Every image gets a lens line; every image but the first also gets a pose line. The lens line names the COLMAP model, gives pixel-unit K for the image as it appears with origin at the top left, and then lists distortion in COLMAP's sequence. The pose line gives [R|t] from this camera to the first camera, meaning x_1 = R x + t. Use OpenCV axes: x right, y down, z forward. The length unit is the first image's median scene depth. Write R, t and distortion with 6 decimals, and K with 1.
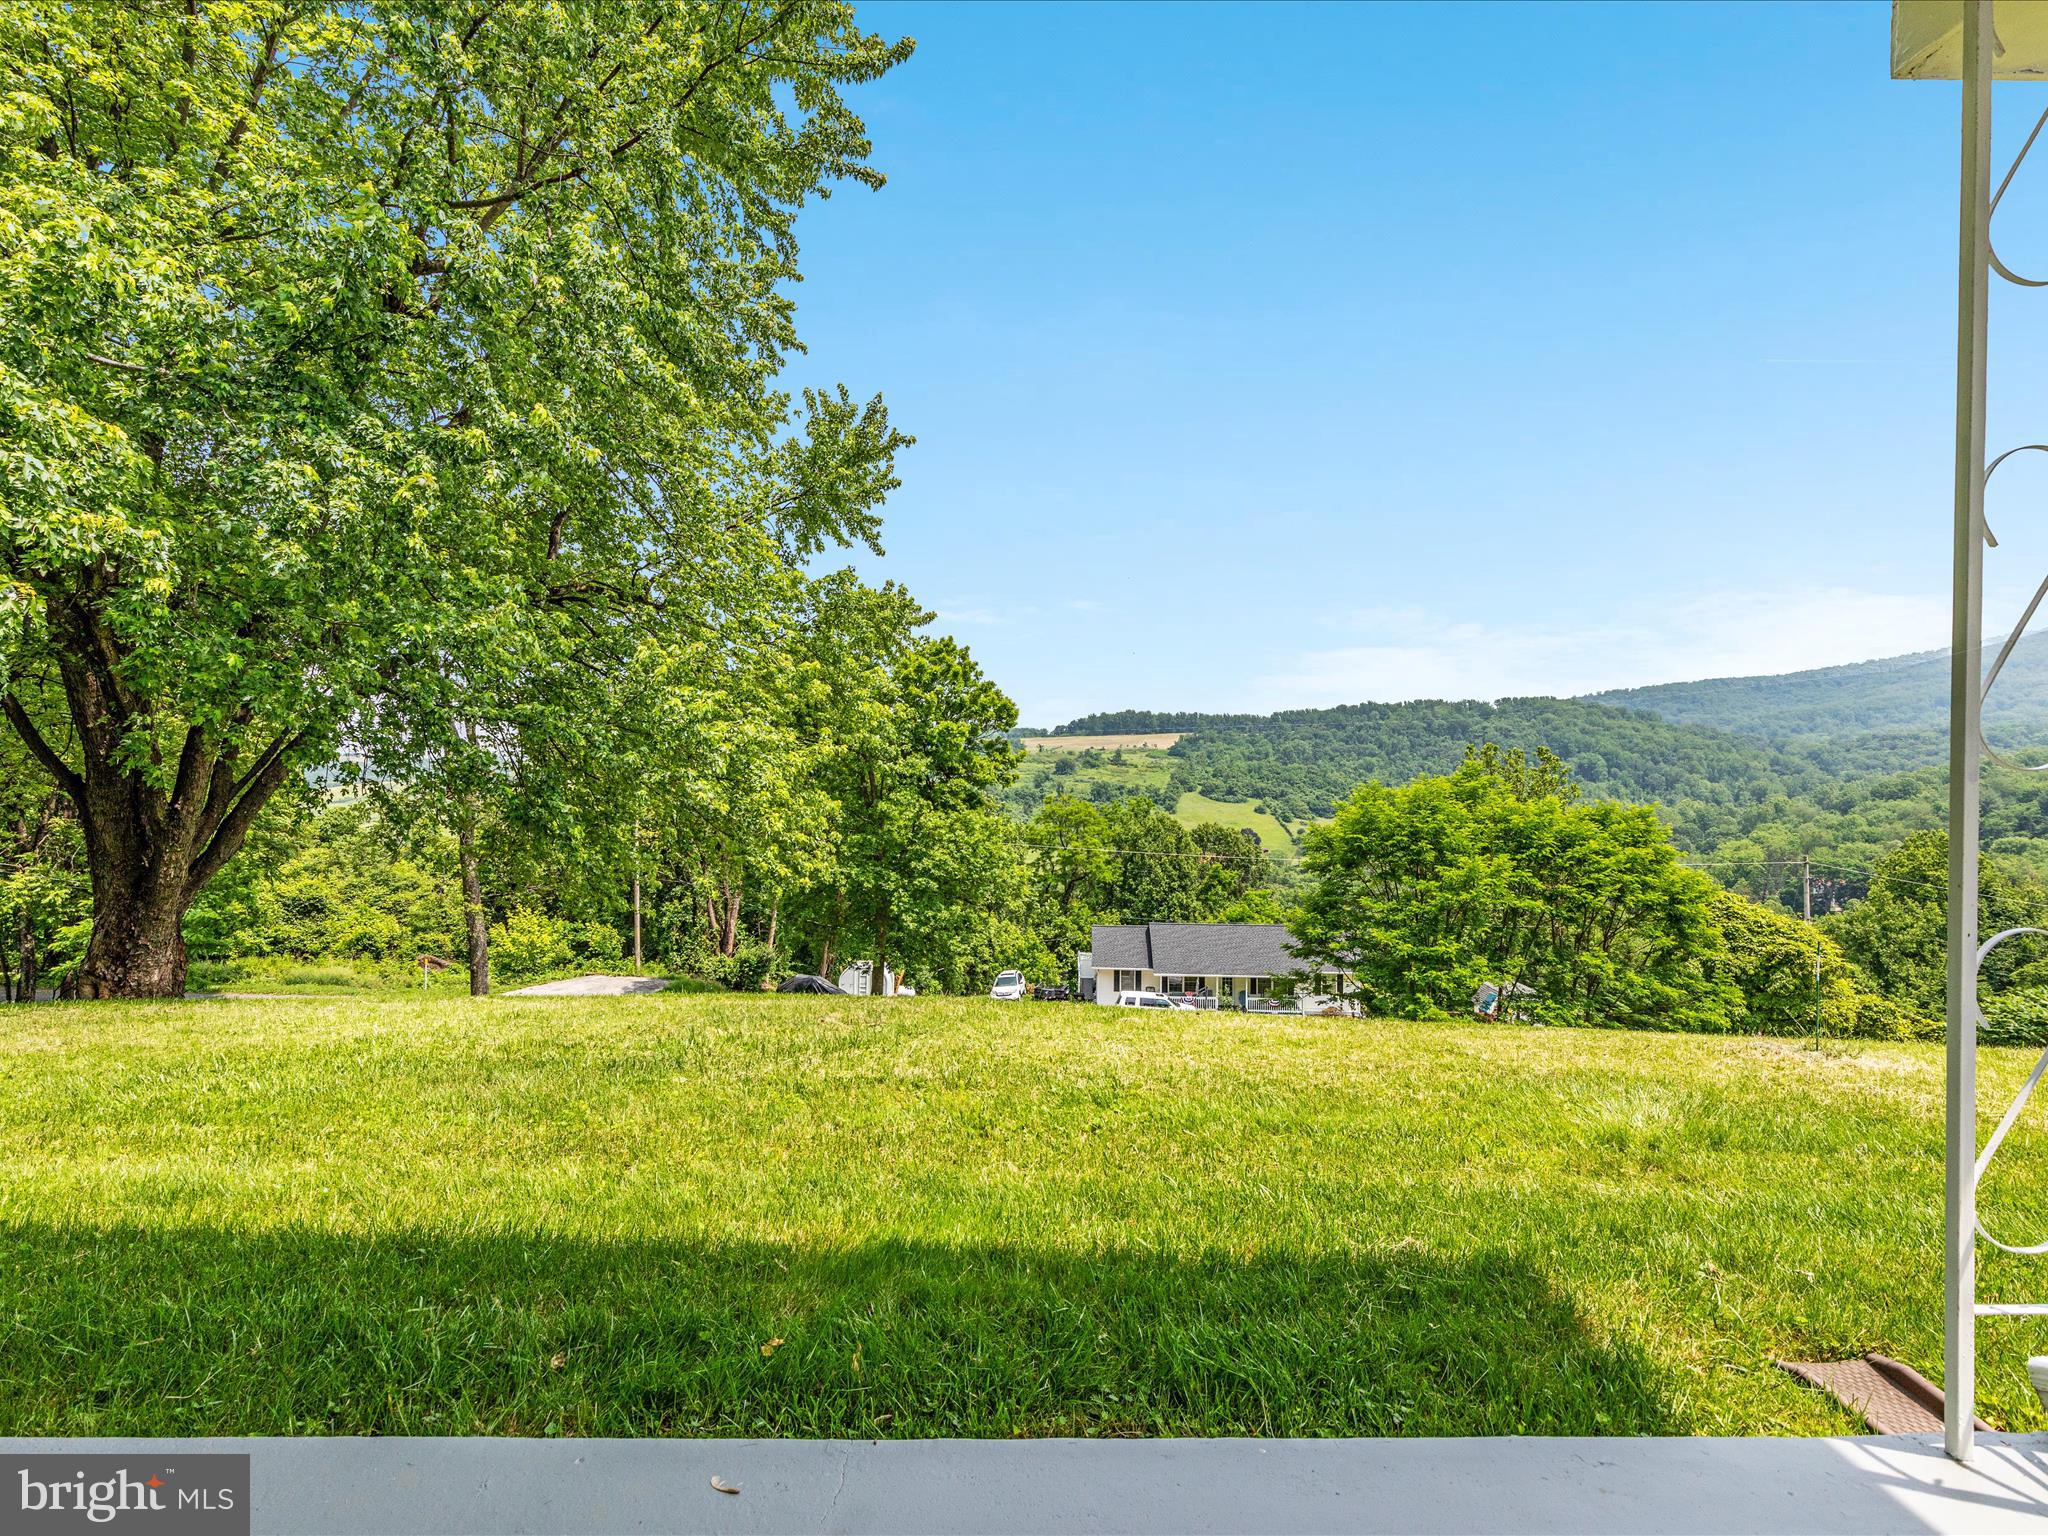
lens RADIAL K [[1057.9, 0, 1018.6], [0, 1057.9, 775.6], [0, 0, 1]] dist [0.002459, -0.000329]
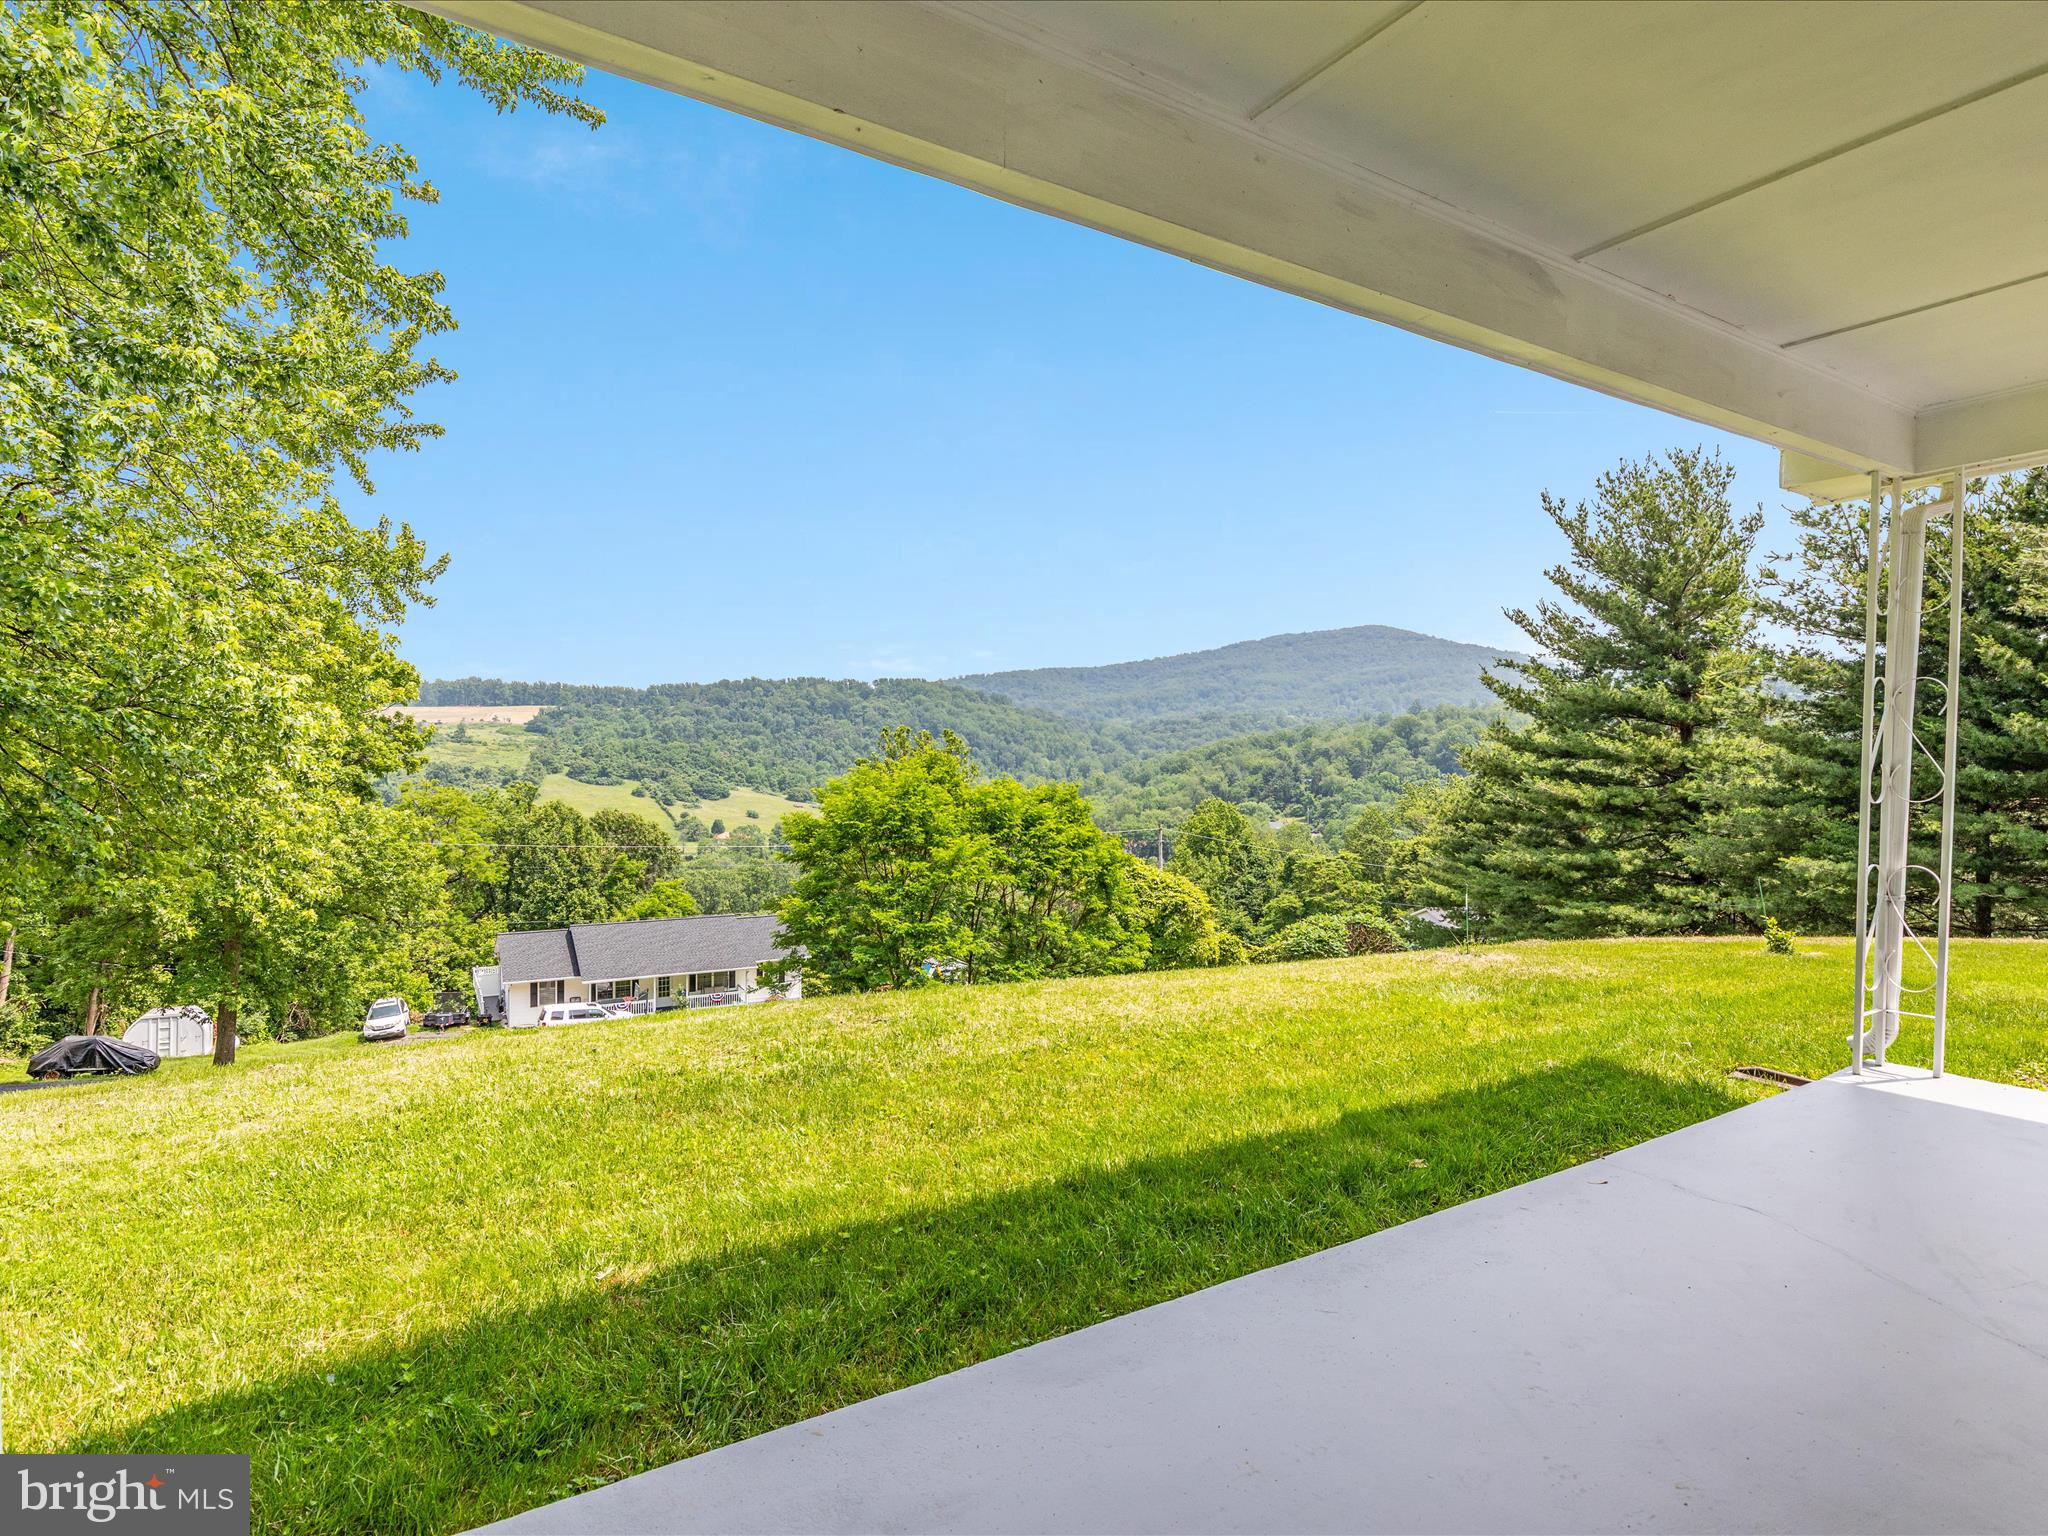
lens RADIAL K [[1173.0, 0, 997.0], [0, 1173.0, 778.6], [0, 0, 1]] dist [-0.000192, -0.000416]
pose [[0.829989, -0.015400, 0.557568, -0.104780], [0.001105, 0.999662, 0.025966, -0.007464], [-0.557779, -0.020935, 0.829725, -0.010020]]
